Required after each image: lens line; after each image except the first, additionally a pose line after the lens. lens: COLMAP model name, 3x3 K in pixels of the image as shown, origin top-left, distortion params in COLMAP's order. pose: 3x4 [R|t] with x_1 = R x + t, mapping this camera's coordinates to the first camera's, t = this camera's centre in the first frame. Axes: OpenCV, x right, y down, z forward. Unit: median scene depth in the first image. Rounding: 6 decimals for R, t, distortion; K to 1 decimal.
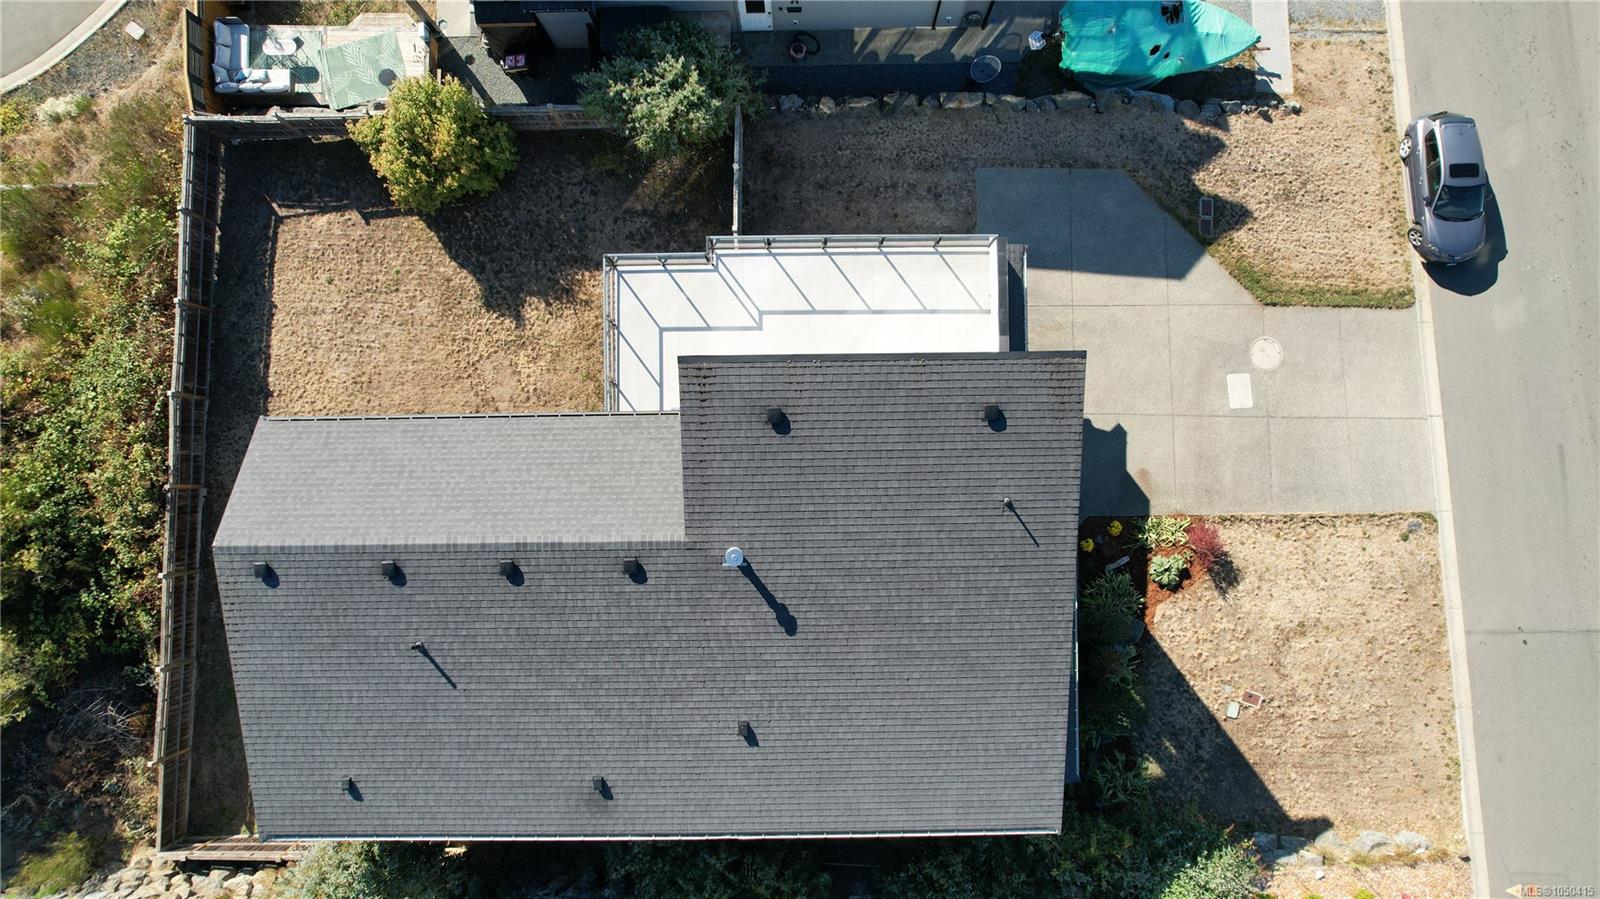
lens RADIAL K [[1014.8, 0, 804.4], [0, 1014.8, 459.1], [0, 0, 1]] dist [-0.068562, 0.059917]
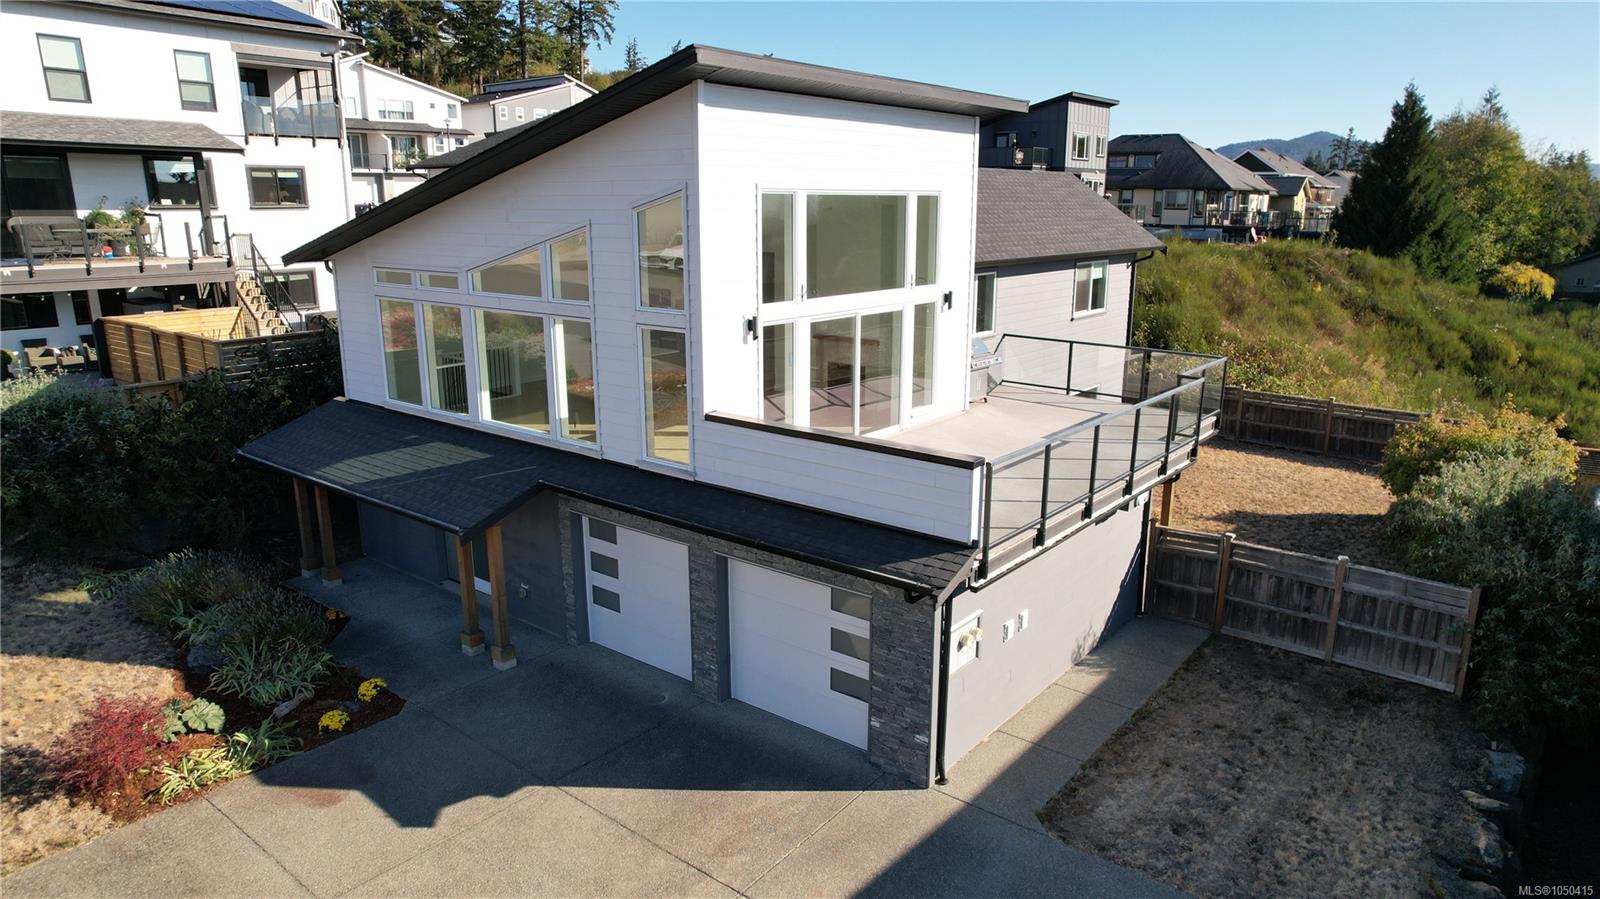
lens RADIAL K [[1033.6, 0, 800.0], [0, 1033.6, 449.5], [0, 0, 1]] dist [-0.083576, 0.091863]
pose [[-0.631866, 0.188815, -0.751728, 0.494435], [-0.774957, -0.171006, 0.608439, -0.364277], [-0.013668, 0.967009, 0.254377, 0.761142]]
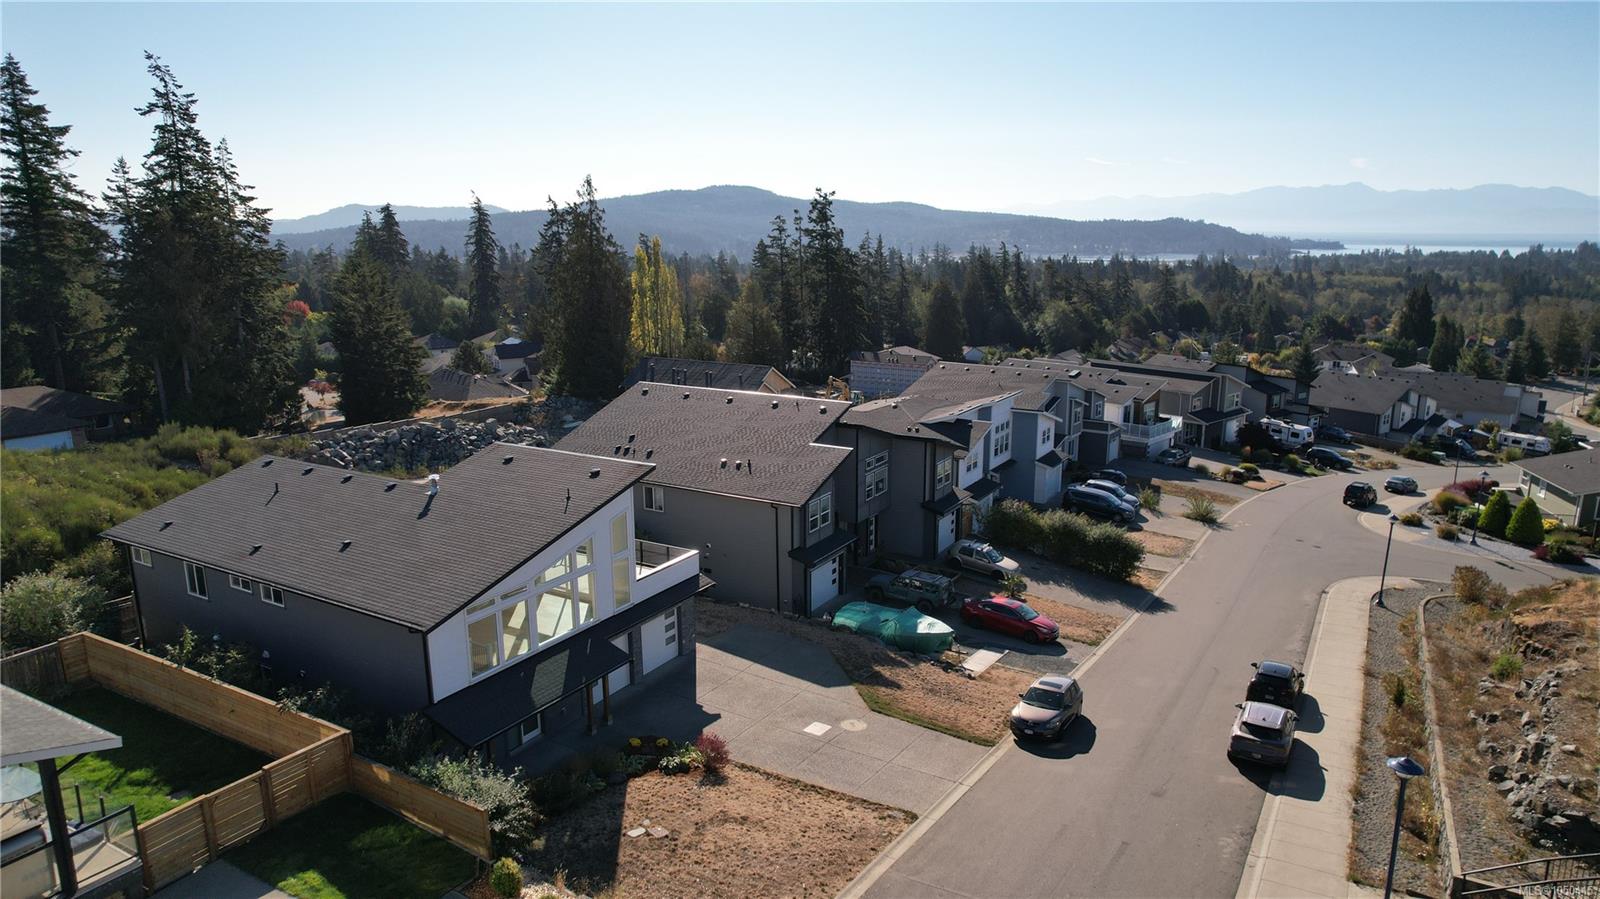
lens RADIAL K [[1014.8, 0, 804.4], [0, 1014.8, 459.1], [0, 0, 1]] dist [-0.068562, 0.059917]
pose [[0.852399, 0.130855, -0.506254, 0.992600], [-0.522720, 0.188380, -0.831431, 0.887955], [-0.013429, 0.973340, 0.228975, 0.410556]]
